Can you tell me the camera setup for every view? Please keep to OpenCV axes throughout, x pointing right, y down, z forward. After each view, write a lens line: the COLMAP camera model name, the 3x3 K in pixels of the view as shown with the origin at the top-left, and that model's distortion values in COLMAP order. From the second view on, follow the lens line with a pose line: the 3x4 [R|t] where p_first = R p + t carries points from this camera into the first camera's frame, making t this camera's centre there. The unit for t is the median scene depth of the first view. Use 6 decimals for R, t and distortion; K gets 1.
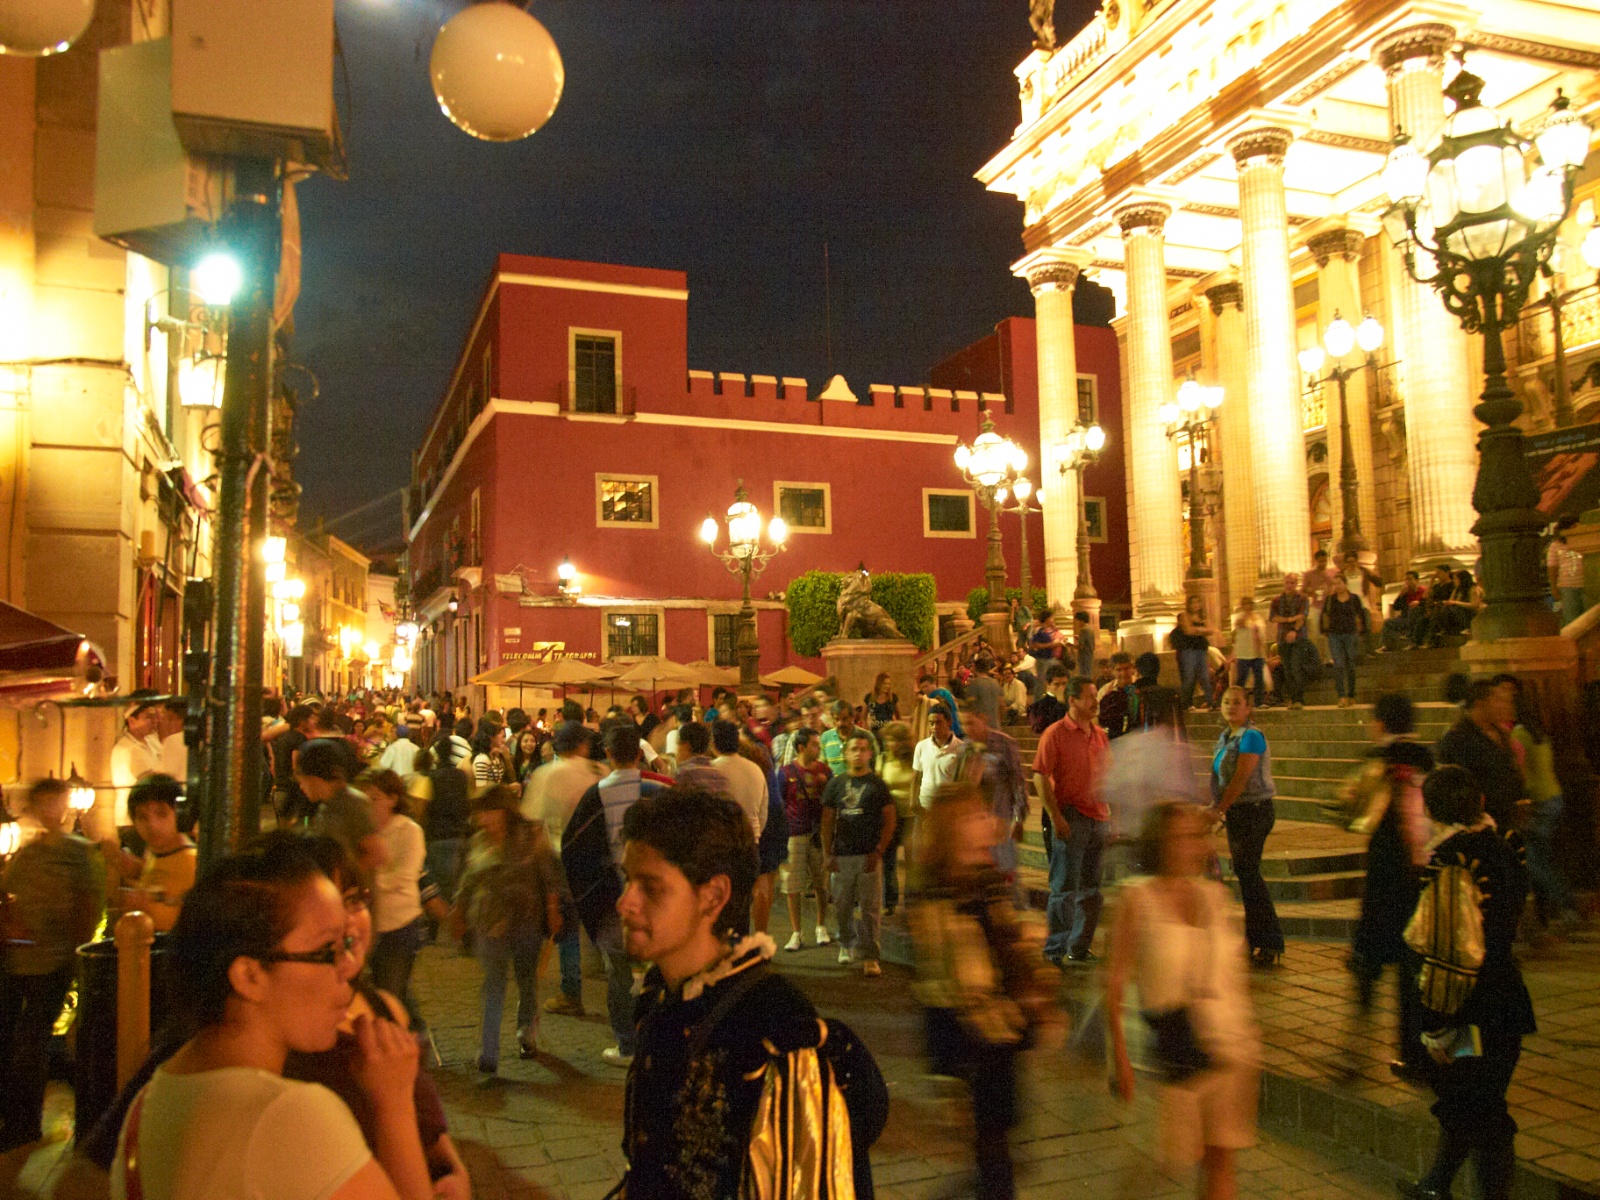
lens RADIAL K [[1330.2, 0, 799.2], [0, 1330.2, 635.1], [0, 0, 1]] dist [-0.070606, 0.088605]
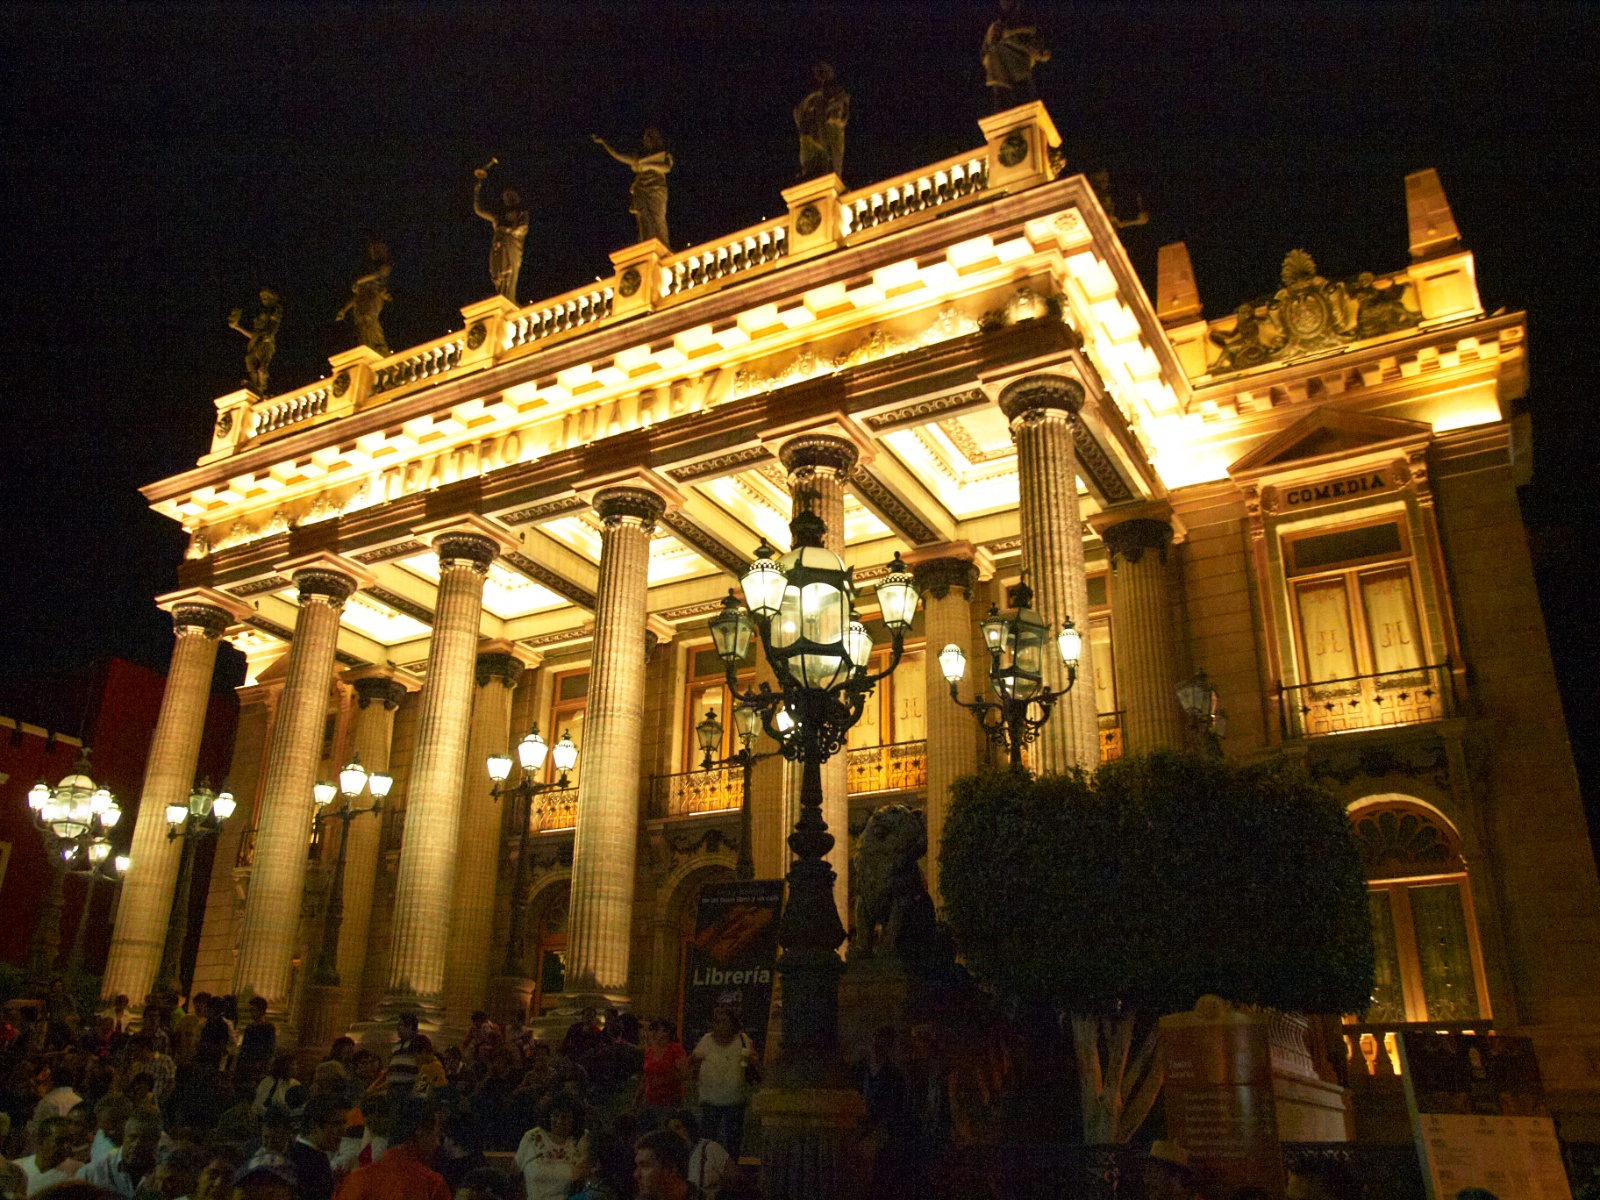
lens RADIAL K [[1330.2, 0, 799.2], [0, 1330.2, 635.1], [0, 0, 1]] dist [-0.070606, 0.088605]
pose [[0.753828, 0.280998, 0.593956, -0.034546], [-0.083219, 0.937494, -0.337906, 0.006308], [-0.651781, 0.205295, 0.730093, 0.100568]]
